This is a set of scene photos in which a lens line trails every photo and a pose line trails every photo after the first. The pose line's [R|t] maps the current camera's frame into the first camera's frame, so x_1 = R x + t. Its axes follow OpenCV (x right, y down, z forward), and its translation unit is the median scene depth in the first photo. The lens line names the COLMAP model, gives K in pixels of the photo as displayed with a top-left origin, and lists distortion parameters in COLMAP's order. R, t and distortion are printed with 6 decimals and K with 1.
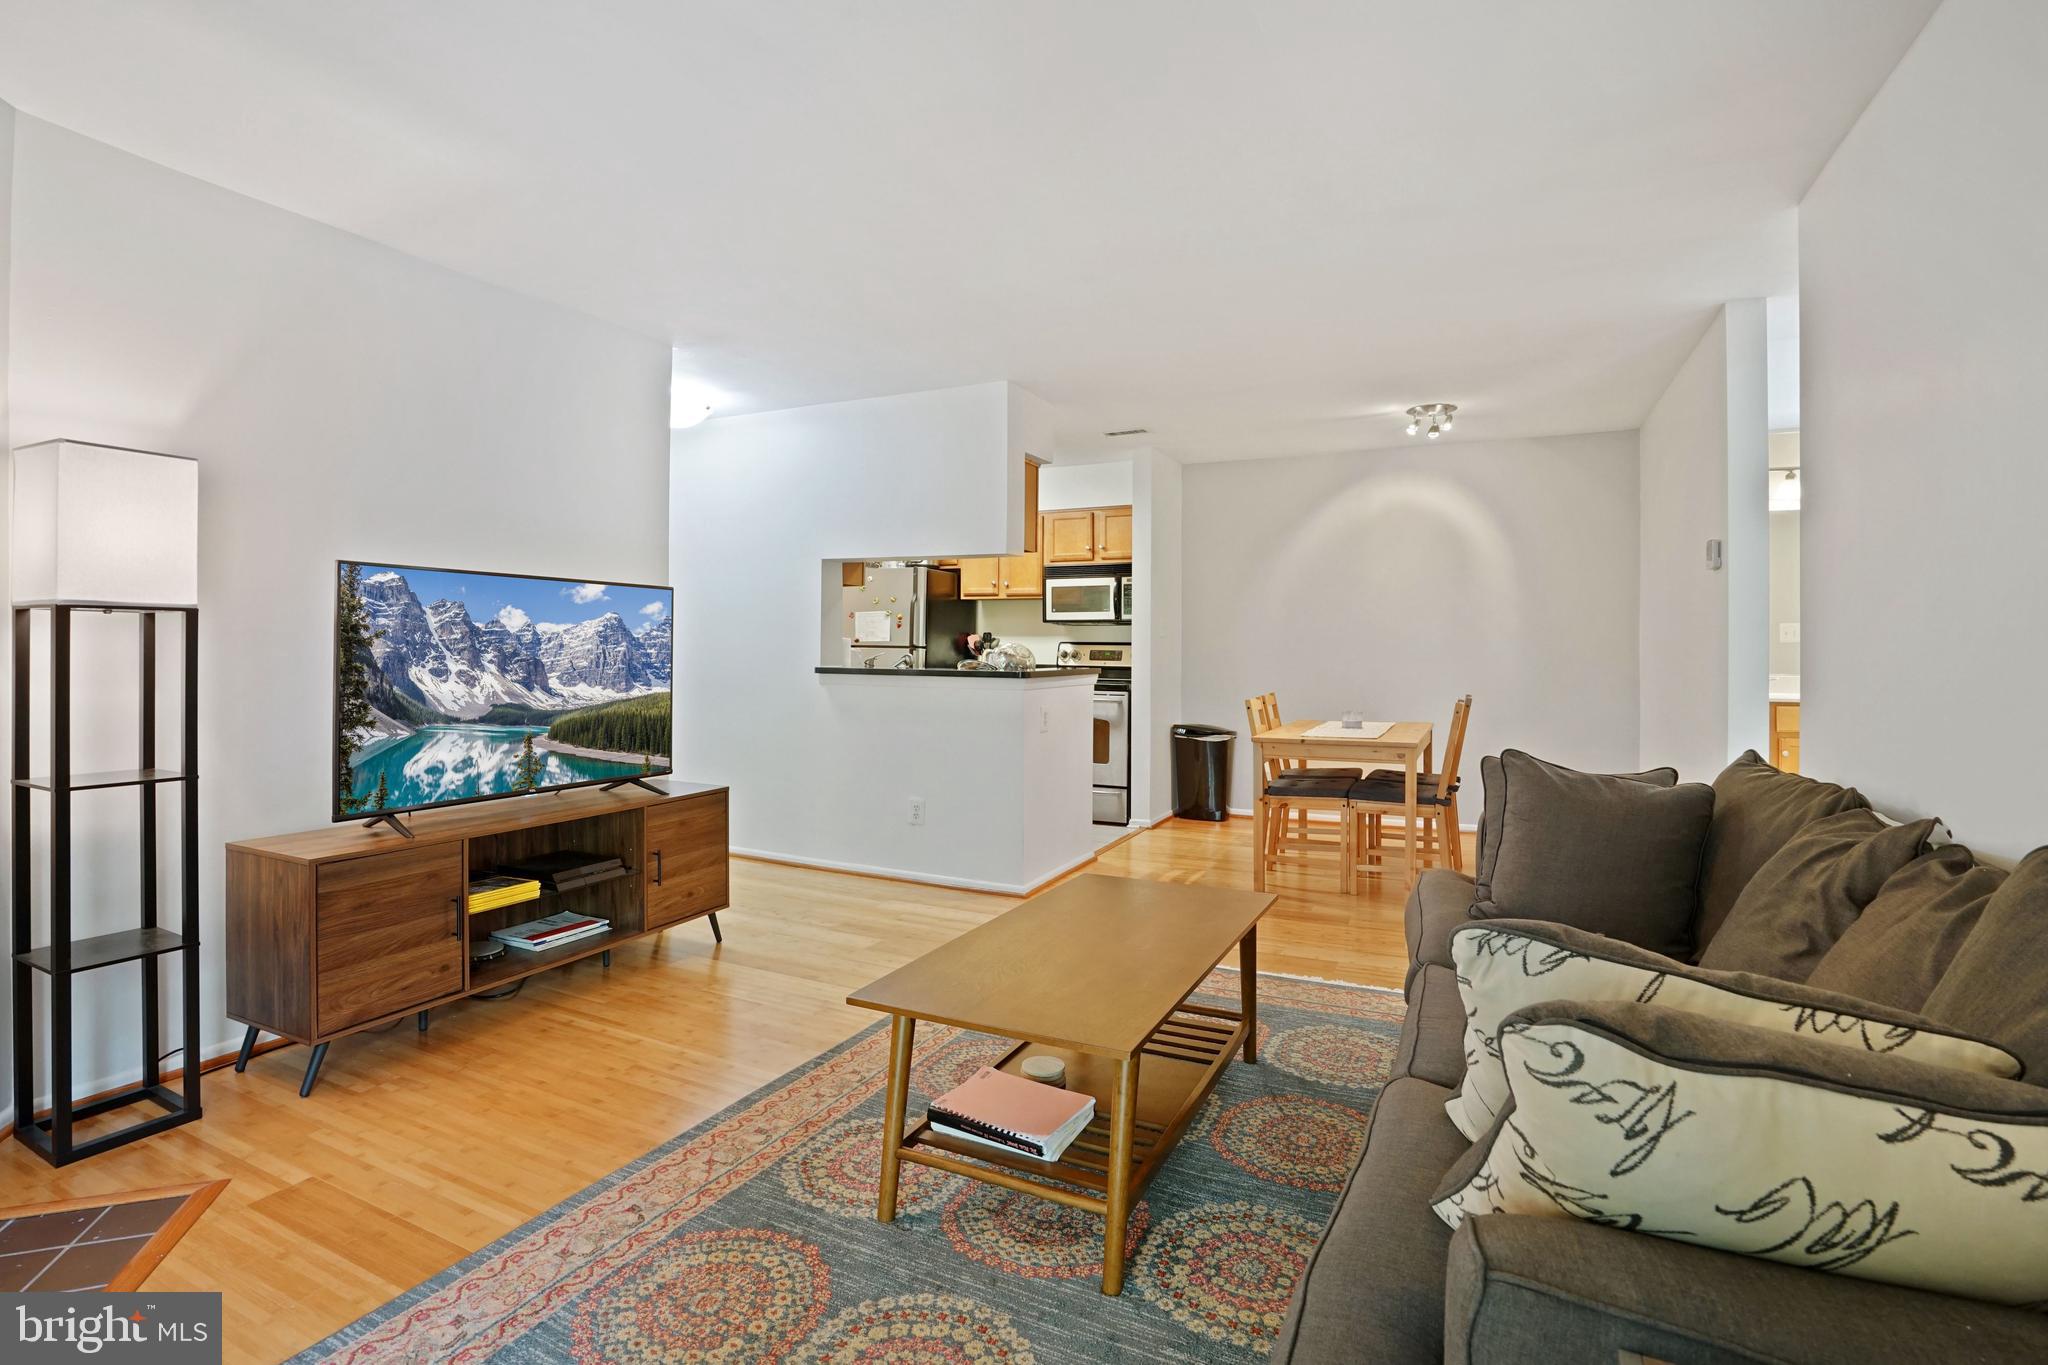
lens RADIAL K [[965.7, 0, 1013.8], [0, 965.7, 652.1], [0, 0, 1]] dist [-0.048707, 0.000787]
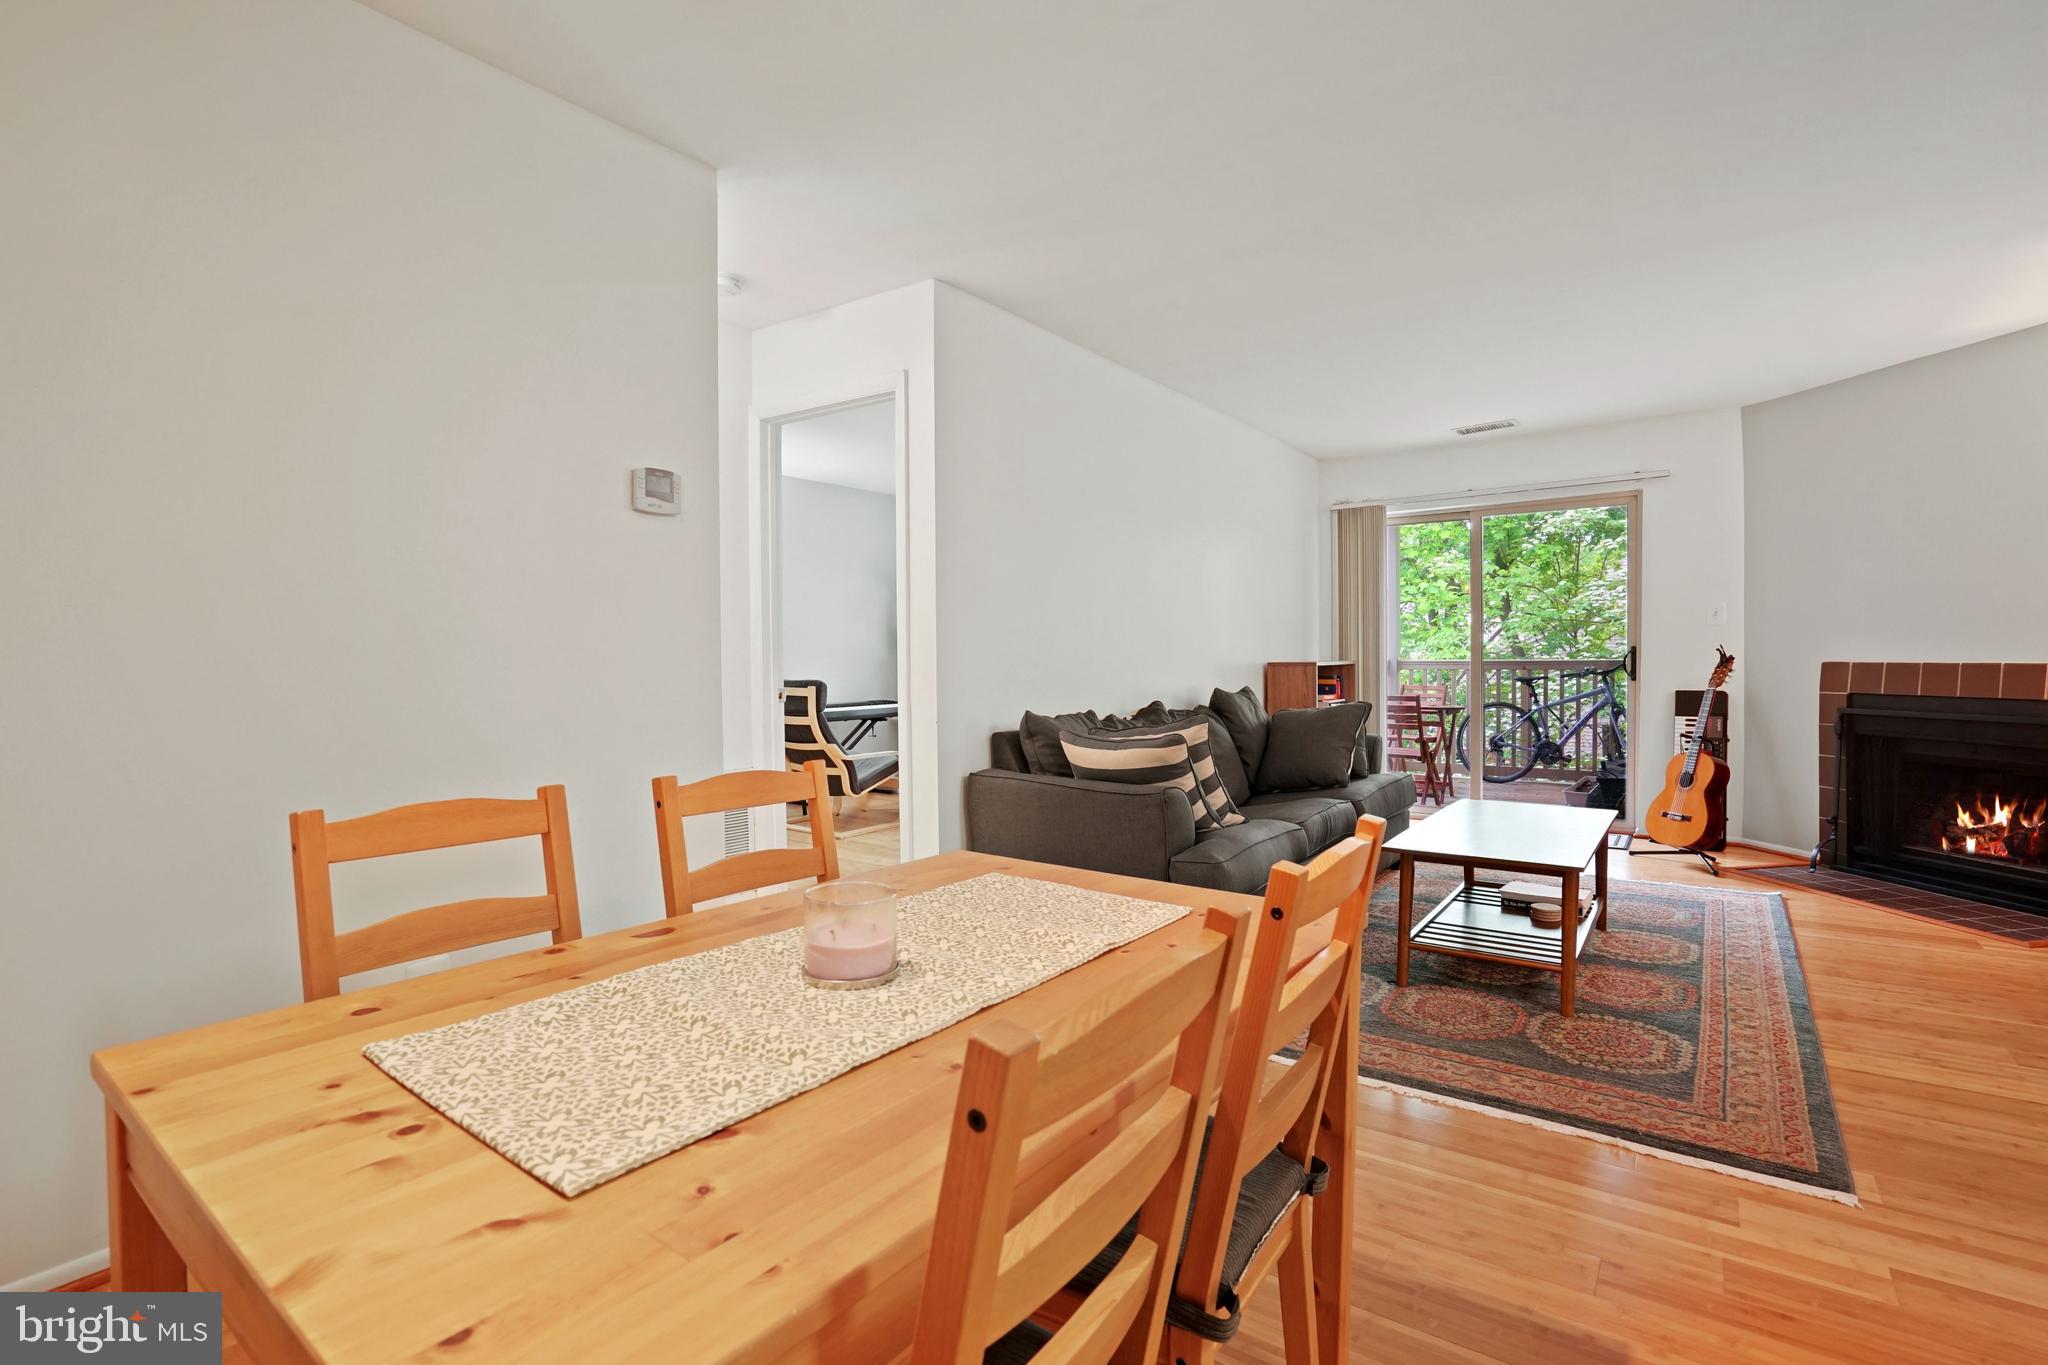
lens RADIAL K [[961.2, 0, 1013.9], [0, 961.2, 677.8], [0, 0, 1]] dist [-0.058762, 0.020343]
pose [[-0.984386, -0.000489, 0.176023, 0.281890], [0.004106, 0.999660, 0.025741, 0.009276], [-0.175975, 0.026062, -0.984050, 1.218946]]
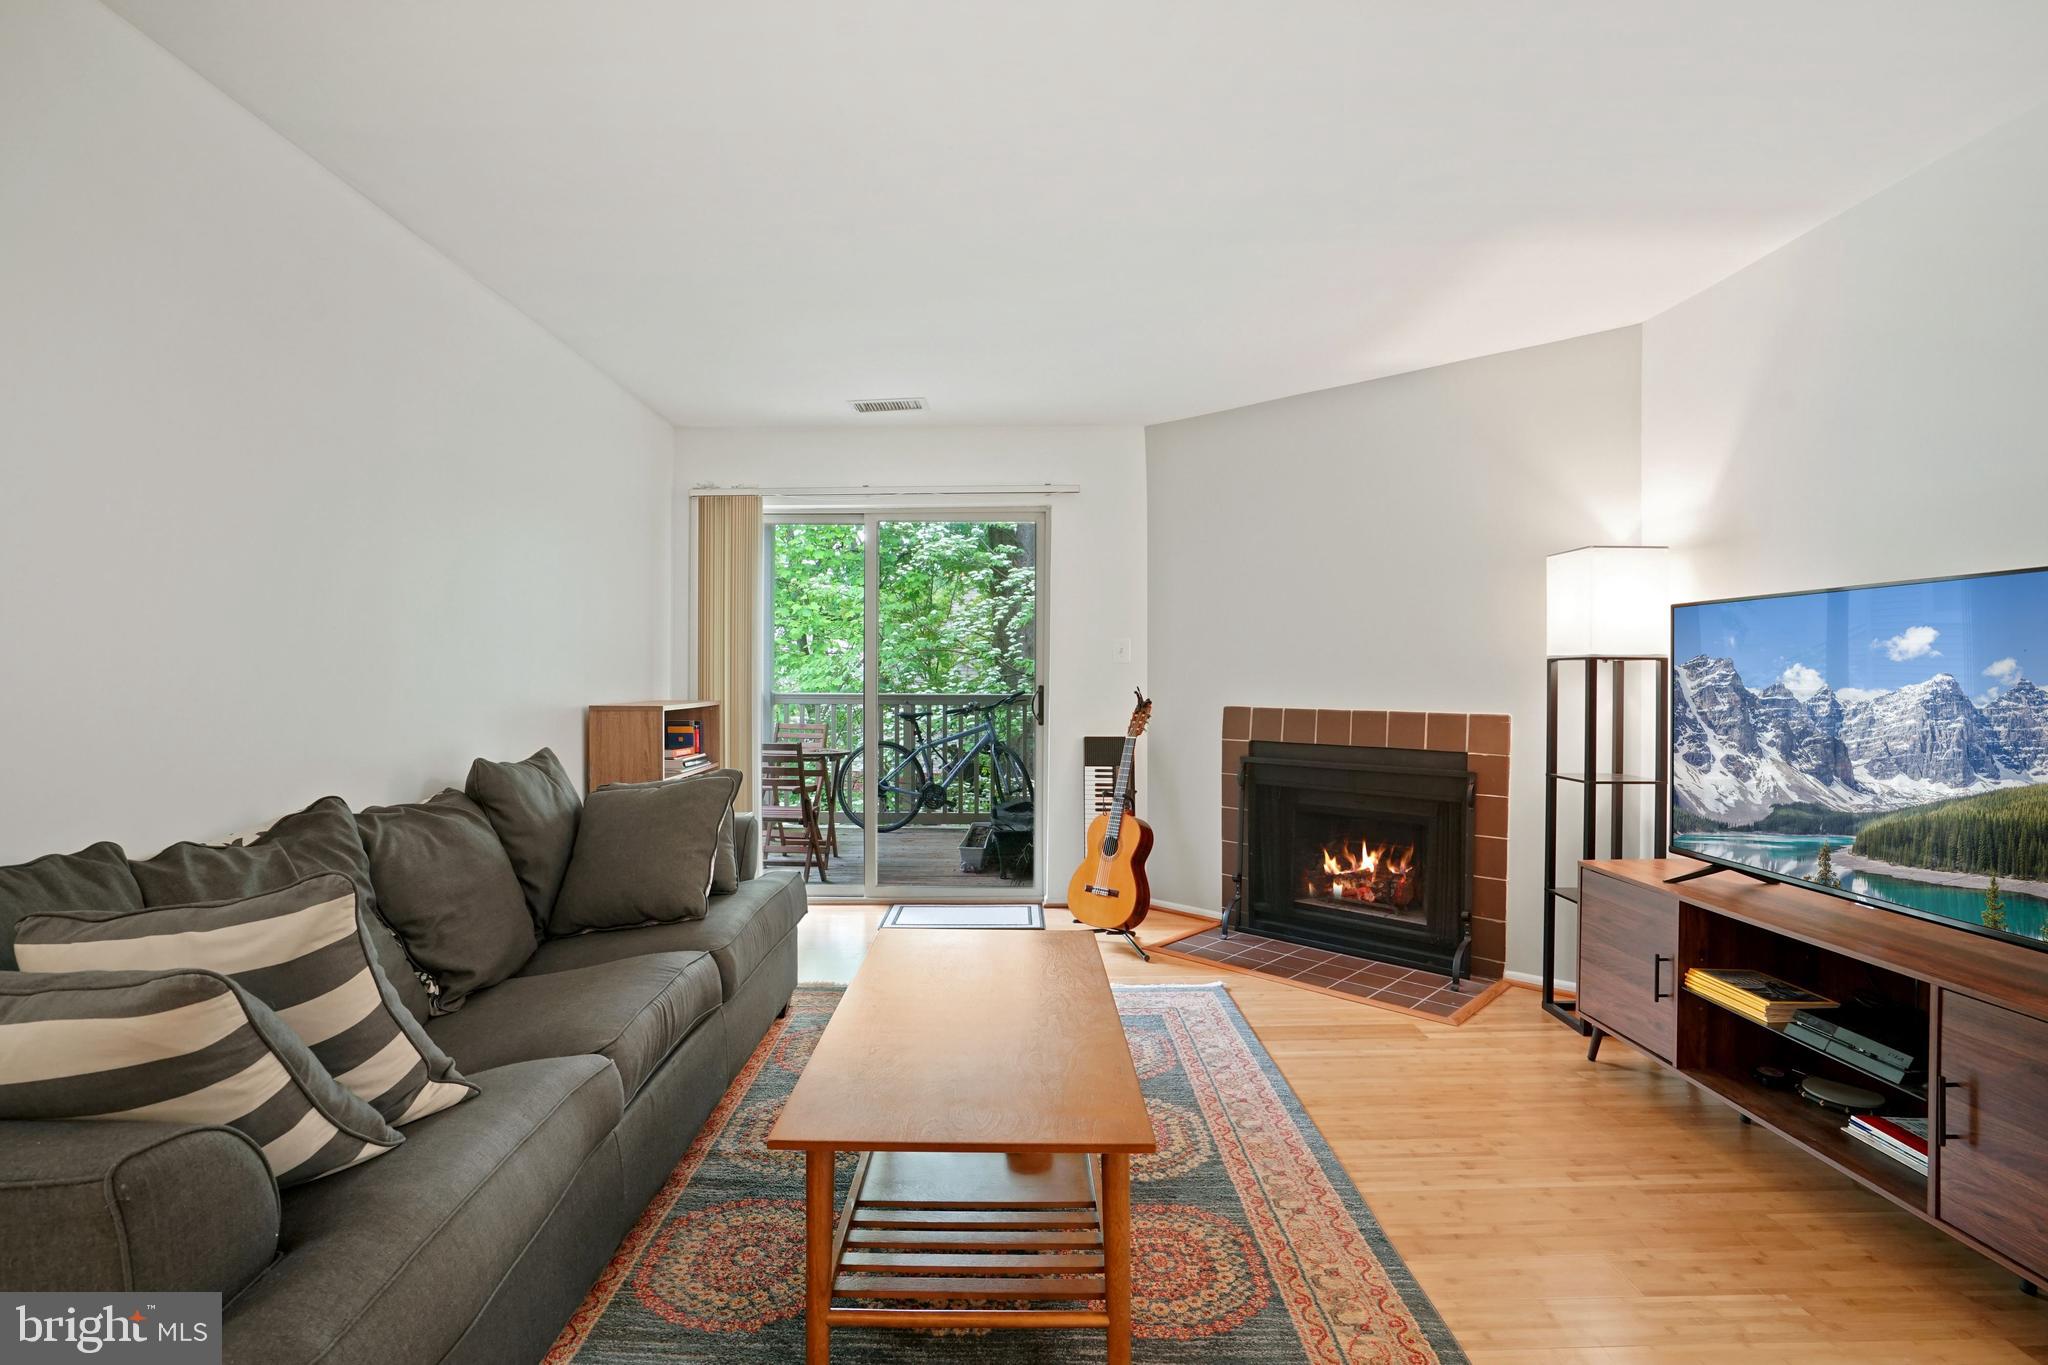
lens RADIAL K [[949.9, 0, 1019.0], [0, 949.9, 682.7], [0, 0, 1]] dist [-0.064317, 0.030289]
pose [[-0.891910, -0.006435, -0.452168, 0.214943], [-0.010527, 0.999923, 0.006533, -0.005415], [0.452091, 0.010587, -0.891909, 0.845033]]
